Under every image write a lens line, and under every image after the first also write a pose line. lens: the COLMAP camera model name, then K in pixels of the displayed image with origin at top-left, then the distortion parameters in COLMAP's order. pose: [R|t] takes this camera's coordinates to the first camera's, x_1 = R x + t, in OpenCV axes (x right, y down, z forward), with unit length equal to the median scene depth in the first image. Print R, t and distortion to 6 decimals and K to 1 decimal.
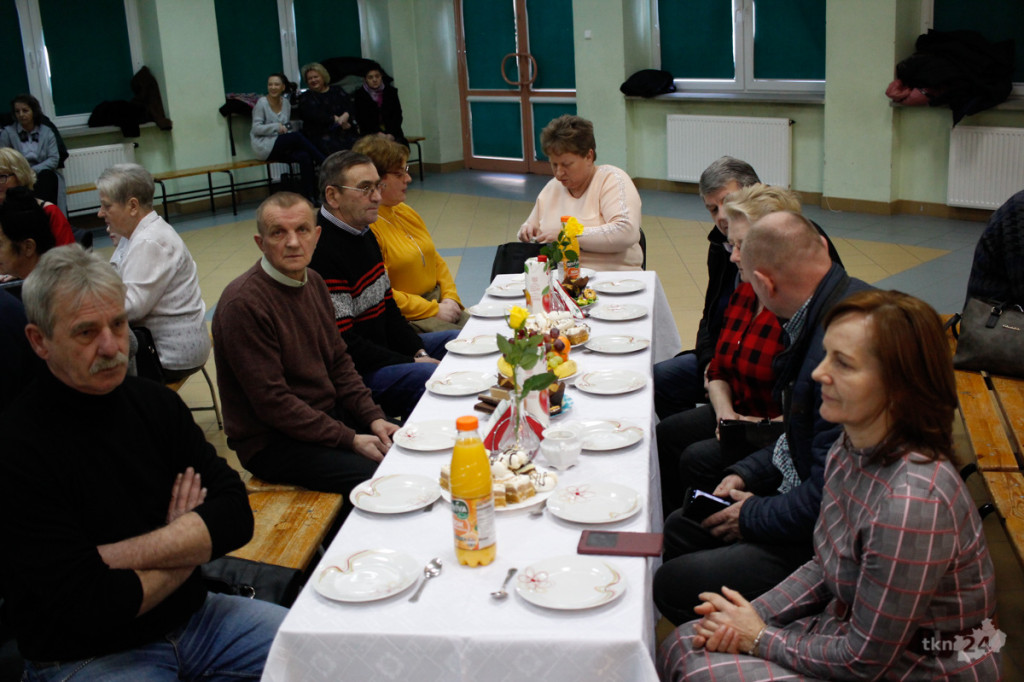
lens RADIAL K [[1148.8, 0, 512.0], [0, 1148.8, 341.0], [0, 0, 1]] dist [-0.126050, 0.142570]
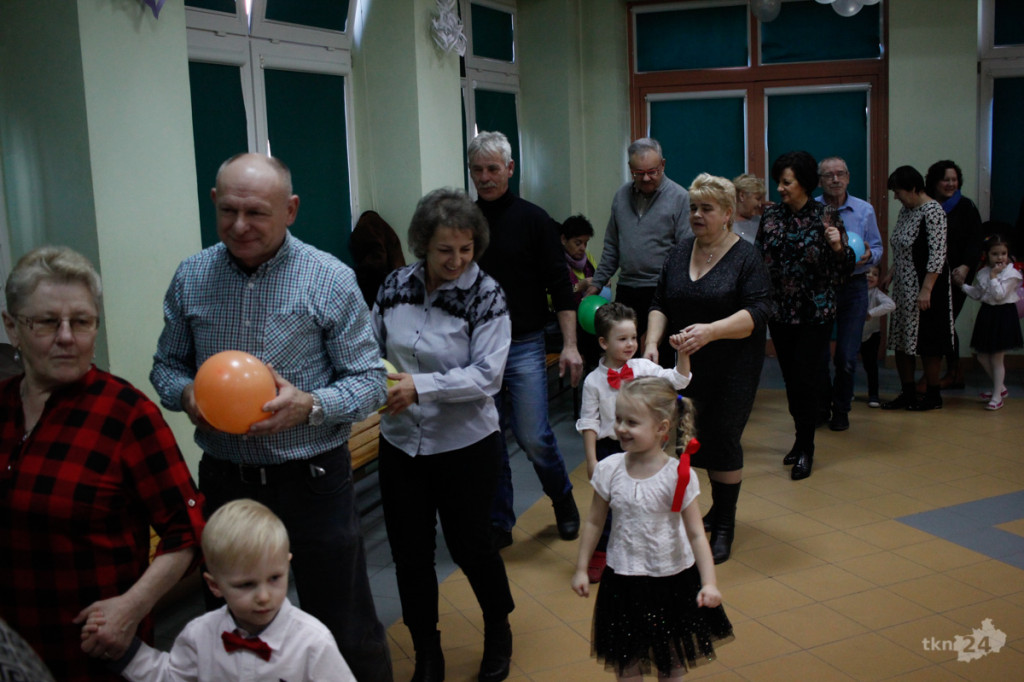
lens RADIAL K [[1148.8, 0, 512.0], [0, 1148.8, 341.0], [0, 0, 1]] dist [-0.126050, 0.142570]
pose [[0.904894, -0.045958, 0.423148, -0.531898], [0.104850, 0.987587, -0.116957, -0.097025], [-0.412520, 0.150201, 0.898480, 0.436052]]
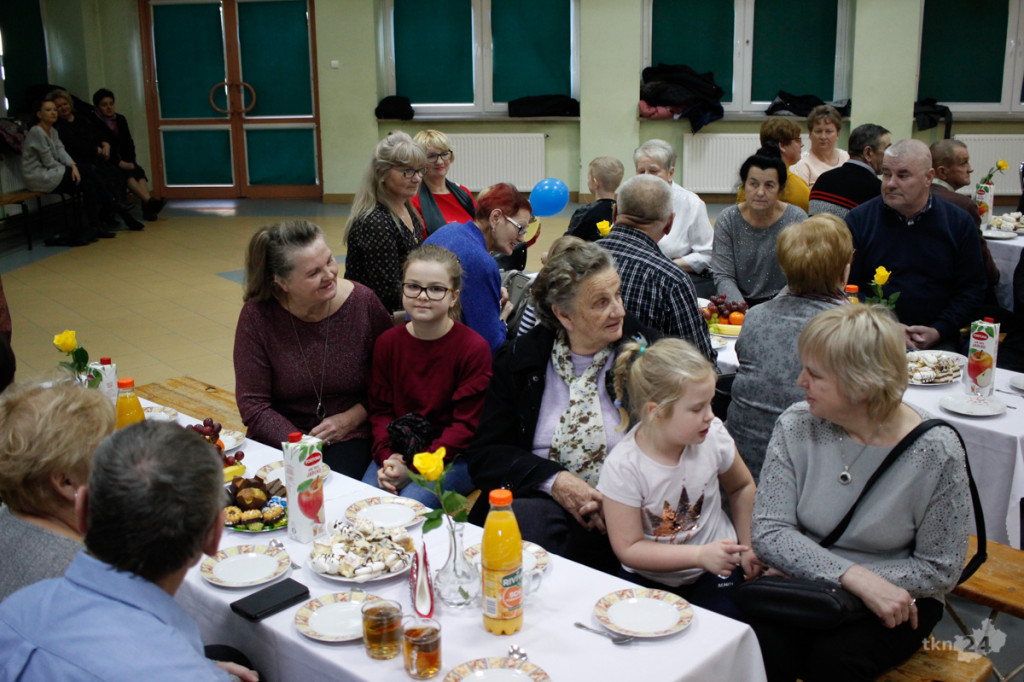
lens RADIAL K [[1148.8, 0, 512.0], [0, 1148.8, 341.0], [0, 0, 1]] dist [-0.126050, 0.142570]
pose [[0.777122, -0.118444, 0.618104, -0.520687], [0.145622, 0.989319, 0.006491, 0.013433], [-0.612271, 0.084965, 0.786070, 0.054188]]
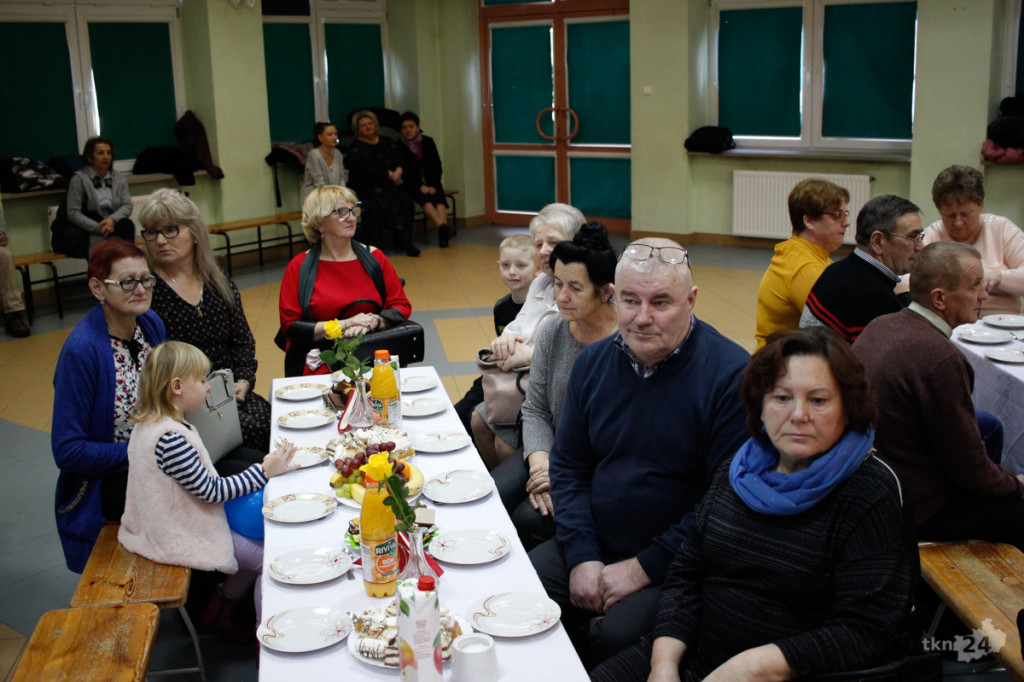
lens RADIAL K [[1148.8, 0, 512.0], [0, 1148.8, 341.0], [0, 0, 1]] dist [-0.126050, 0.142570]
pose [[0.986827, -0.010791, 0.161416, -0.220041], [0.019106, 0.998564, -0.050045, 0.000039], [-0.160644, 0.052470, 0.985617, 0.038557]]
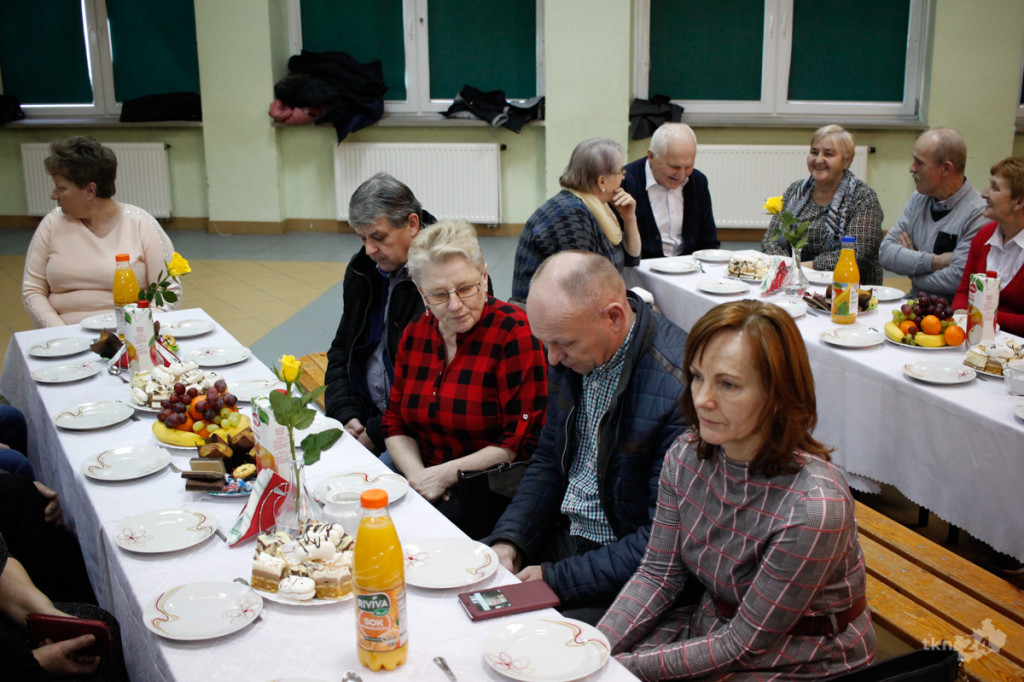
lens RADIAL K [[1148.8, 0, 512.0], [0, 1148.8, 341.0], [0, 0, 1]] dist [-0.126050, 0.142570]
pose [[0.808558, -0.118413, 0.576379, -0.081065], [0.131539, 0.991127, 0.019094, -0.008329], [-0.573526, 0.060378, 0.816959, 0.052553]]
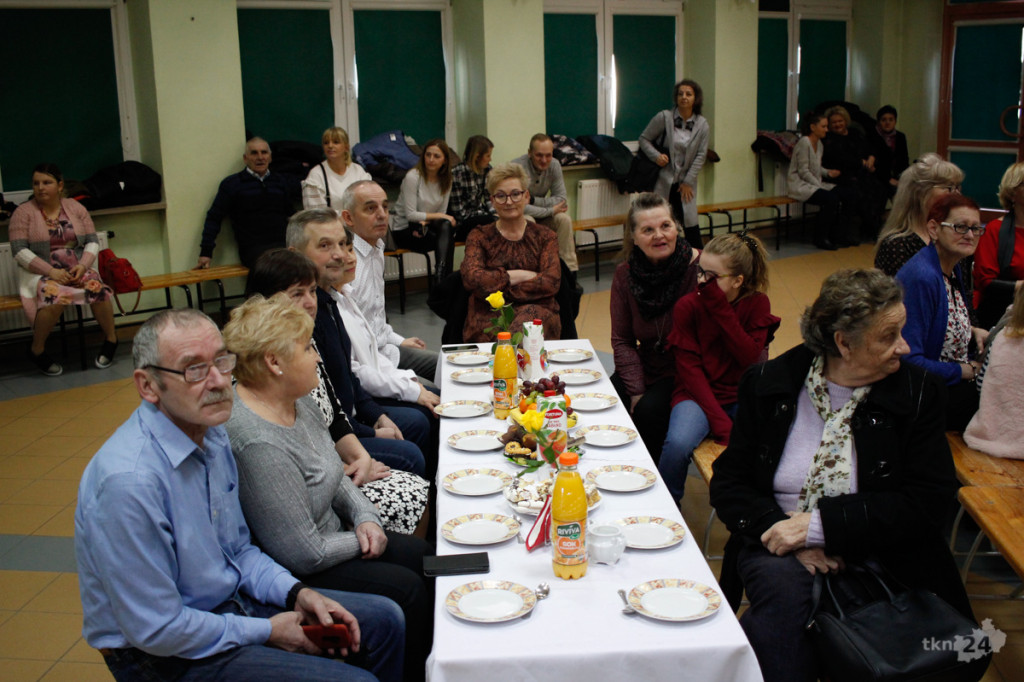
lens RADIAL K [[1148.8, 0, 512.0], [0, 1148.8, 341.0], [0, 0, 1]] dist [-0.126050, 0.142570]
pose [[0.995040, 0.051374, -0.085177, -0.392772], [-0.055458, 0.997387, -0.046294, 0.029675], [0.082576, 0.050789, 0.995290, -0.016745]]
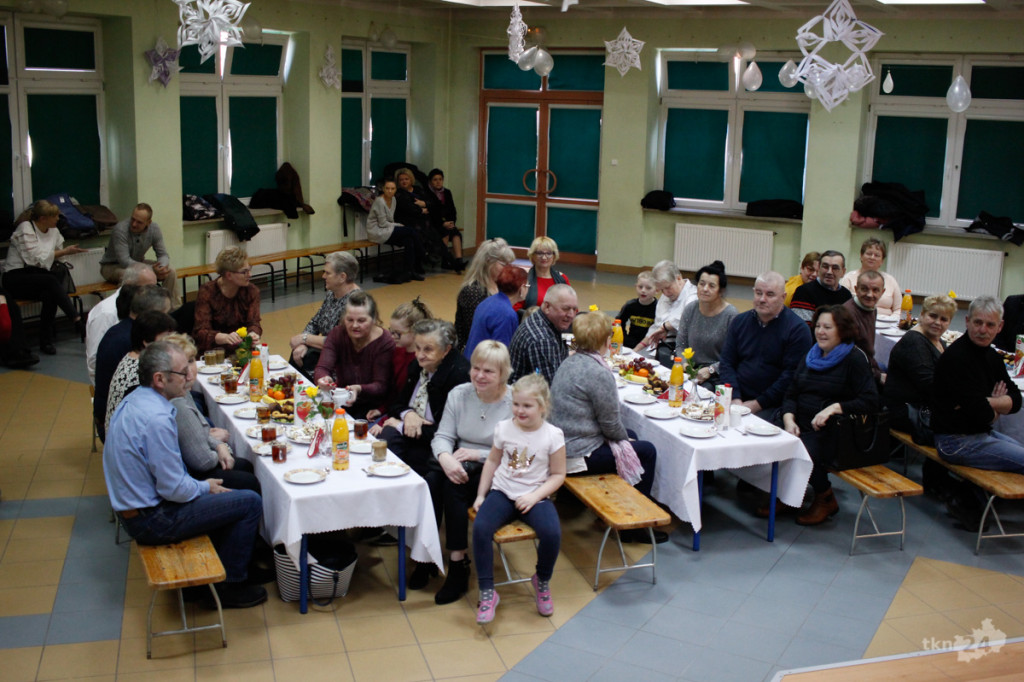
lens RADIAL K [[1148.8, 0, 512.0], [0, 1148.8, 341.0], [0, 0, 1]] dist [-0.126050, 0.142570]
pose [[0.953317, 0.017802, 0.301445, -0.477138], [0.004217, 0.997379, -0.072235, 0.049327], [-0.301940, 0.070134, 0.950743, -0.278598]]
